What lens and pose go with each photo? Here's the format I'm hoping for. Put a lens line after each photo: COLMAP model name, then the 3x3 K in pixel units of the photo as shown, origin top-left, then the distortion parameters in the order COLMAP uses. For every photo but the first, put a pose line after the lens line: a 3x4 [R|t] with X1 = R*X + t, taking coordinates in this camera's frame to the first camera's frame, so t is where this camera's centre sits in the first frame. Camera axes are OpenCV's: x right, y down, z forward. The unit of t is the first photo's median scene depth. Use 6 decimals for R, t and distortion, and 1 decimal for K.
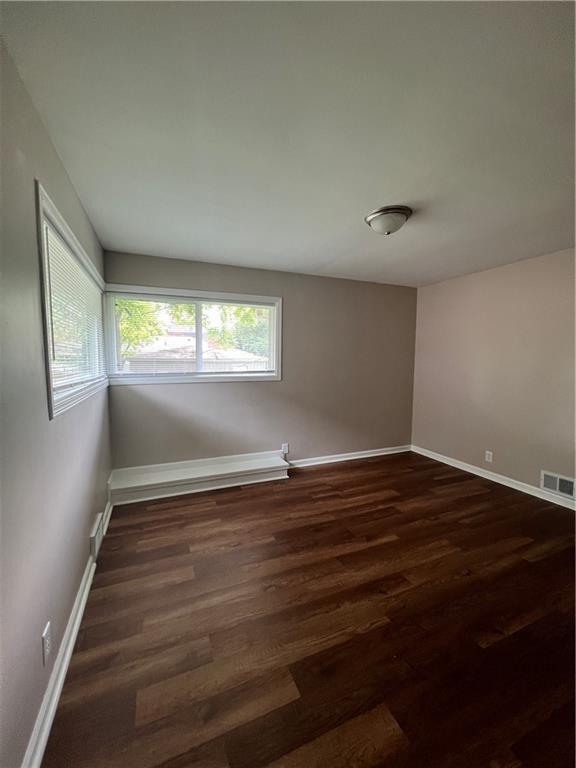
lens RADIAL K [[305.6, 0, 285.8], [0, 305.6, 382.5], [0, 0, 1]] dist [-0.006995, 0.000032]
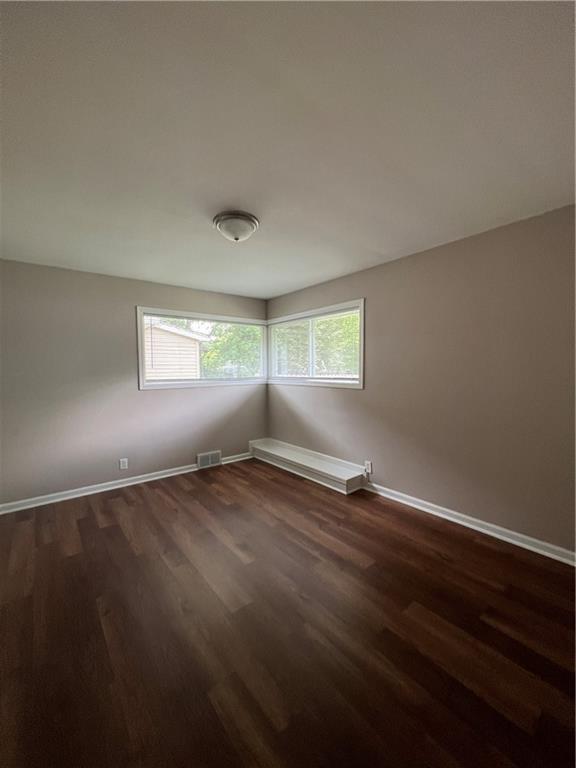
lens RADIAL K [[305.6, 0, 285.8], [0, 305.6, 382.5], [0, 0, 1]] dist [-0.006995, 0.000032]
pose [[0.280487, 0.045092, -0.958798, 0.904081], [-0.063174, 0.997597, 0.028436, -0.043660], [0.957777, 0.052596, 0.282662, 0.599628]]
